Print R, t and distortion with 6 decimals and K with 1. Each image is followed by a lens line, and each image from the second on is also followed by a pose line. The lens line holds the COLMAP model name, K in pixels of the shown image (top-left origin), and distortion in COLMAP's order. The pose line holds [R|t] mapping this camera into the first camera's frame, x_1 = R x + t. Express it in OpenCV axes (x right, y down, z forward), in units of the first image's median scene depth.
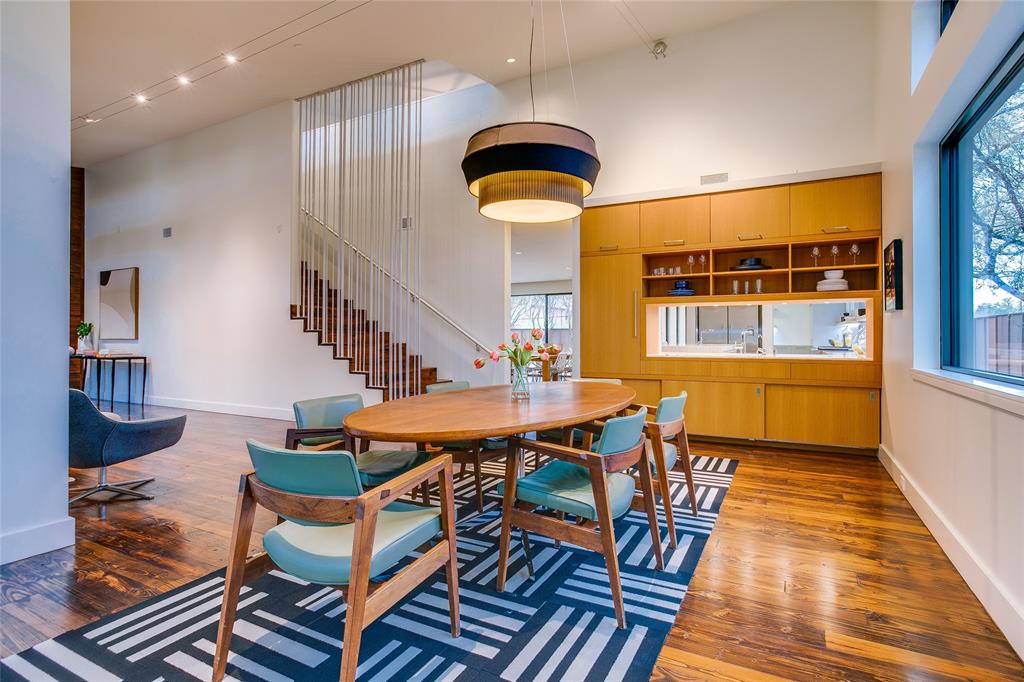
lens RADIAL K [[517.6, 0, 512.2], [0, 517.6, 337.1], [0, 0, 1]] dist [-0.000094, 0.000087]
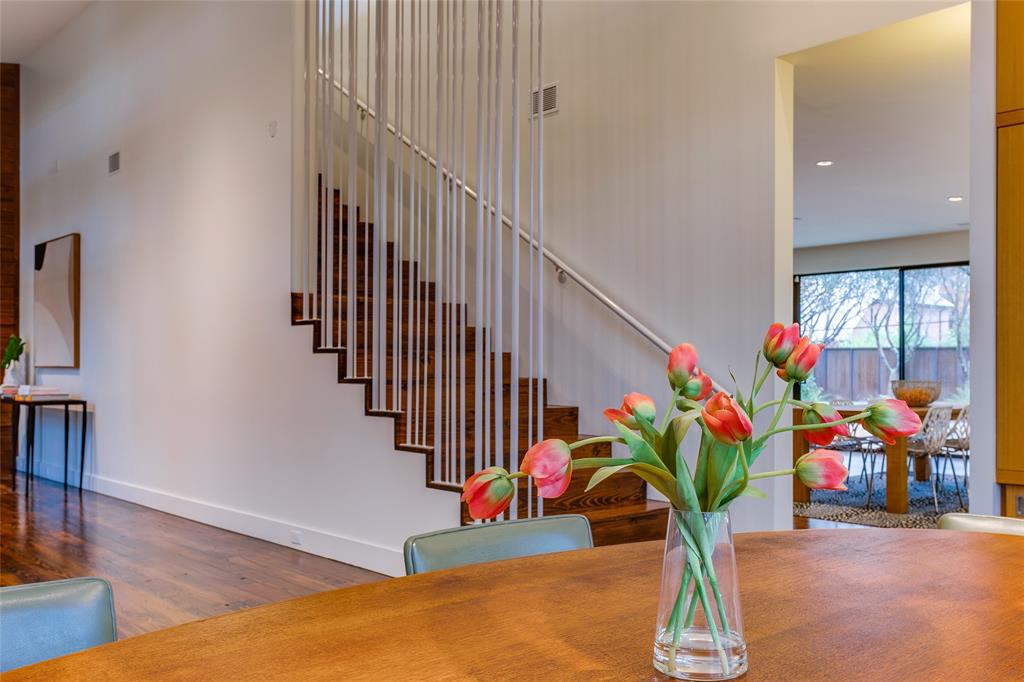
lens RADIAL K [[931.7, 0, 523.1], [0, 931.7, 367.9], [0, 0, 1]] dist [0.019838, 0.000000]
pose [[0.947674, 0.003790, -0.319218, 0.030177], [-0.002570, 0.999988, 0.004244, -0.000524], [0.319230, -0.003201, 0.947672, 0.285196]]
